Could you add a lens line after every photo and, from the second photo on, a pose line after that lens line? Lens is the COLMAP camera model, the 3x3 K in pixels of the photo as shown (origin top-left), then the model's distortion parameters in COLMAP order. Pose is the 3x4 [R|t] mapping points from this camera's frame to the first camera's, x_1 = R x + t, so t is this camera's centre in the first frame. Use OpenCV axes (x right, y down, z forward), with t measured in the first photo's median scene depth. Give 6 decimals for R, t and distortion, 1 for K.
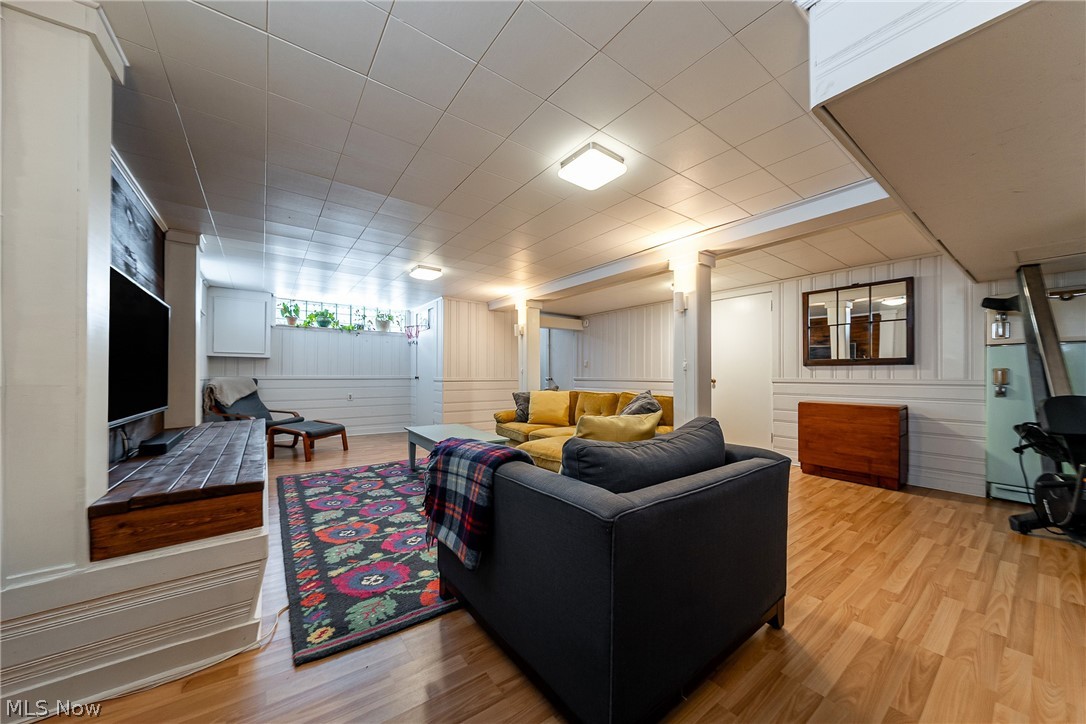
lens RADIAL K [[375.6, 0, 548.8], [0, 375.6, 371.7], [0, 0, 1]] dist [0.000101, -0.000045]
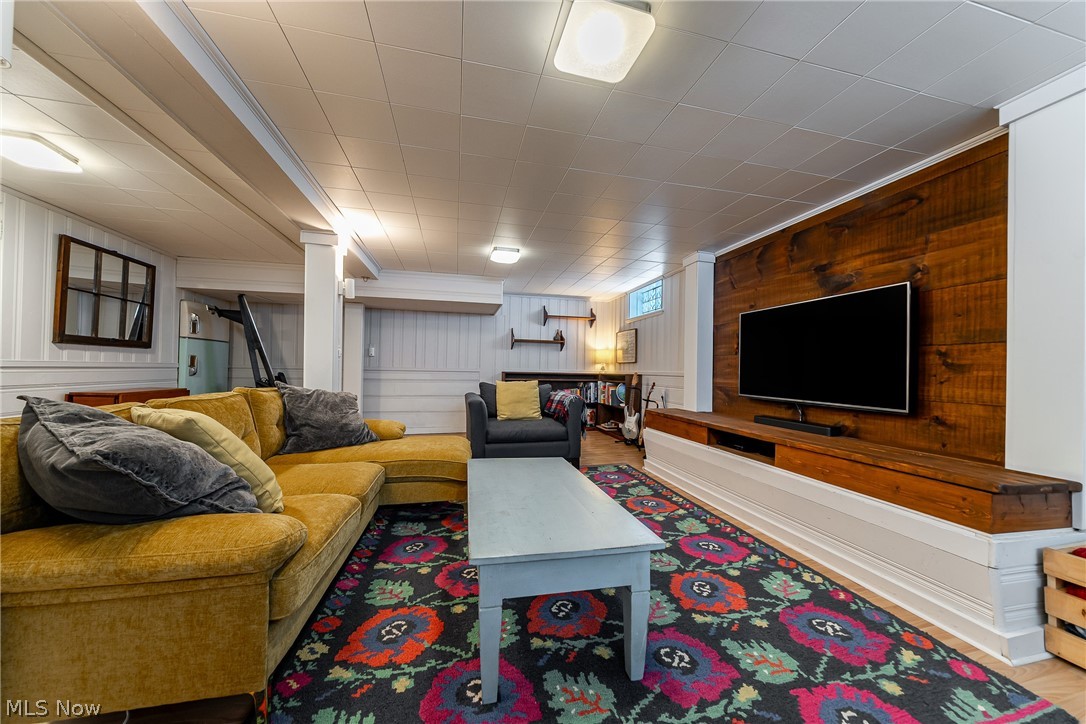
lens RADIAL K [[375.6, 0, 546.7], [0, 375.6, 365.9], [0, 0, 1]] dist [0.000101, -0.000045]
pose [[-0.914860, -0.014761, 0.403501, -0.636504], [-0.026225, 0.999394, -0.022898, 0.032821], [-0.402918, -0.031530, -0.914693, 1.994729]]
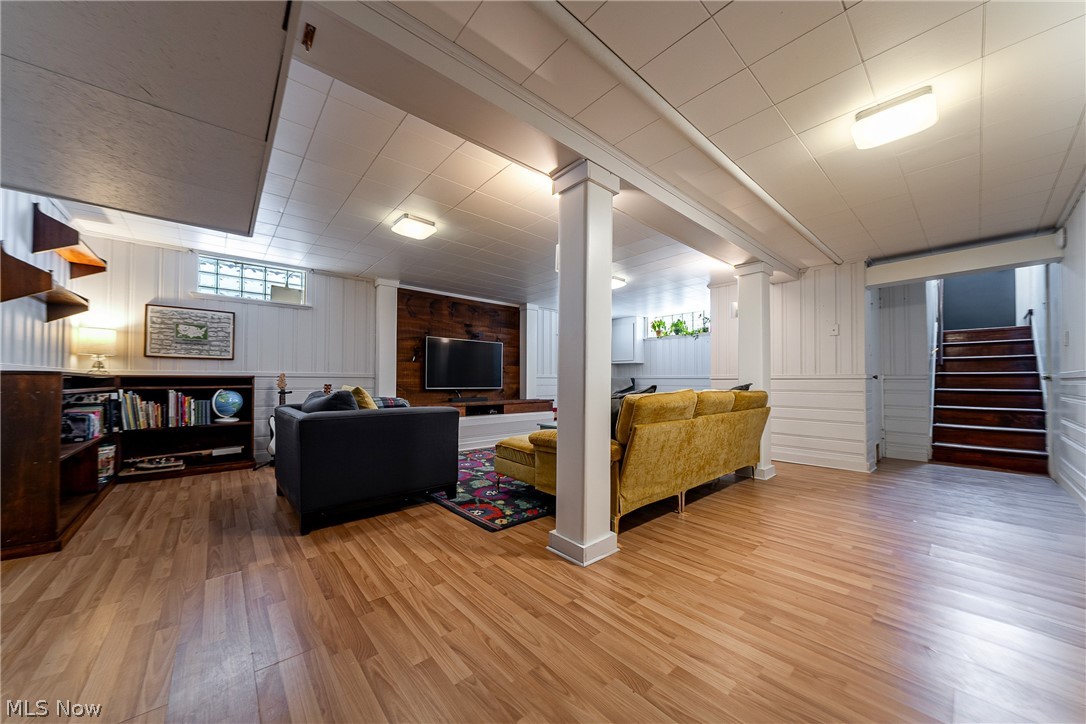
lens RADIAL K [[375.6, 0, 533.8], [0, 375.6, 377.0], [0, 0, 1]] dist [0.000101, -0.000045]
pose [[0.056209, -0.012570, -0.998340, 1.234598], [0.011156, 0.999866, -0.011961, 0.054193], [0.998357, -0.010465, 0.056342, 1.055231]]
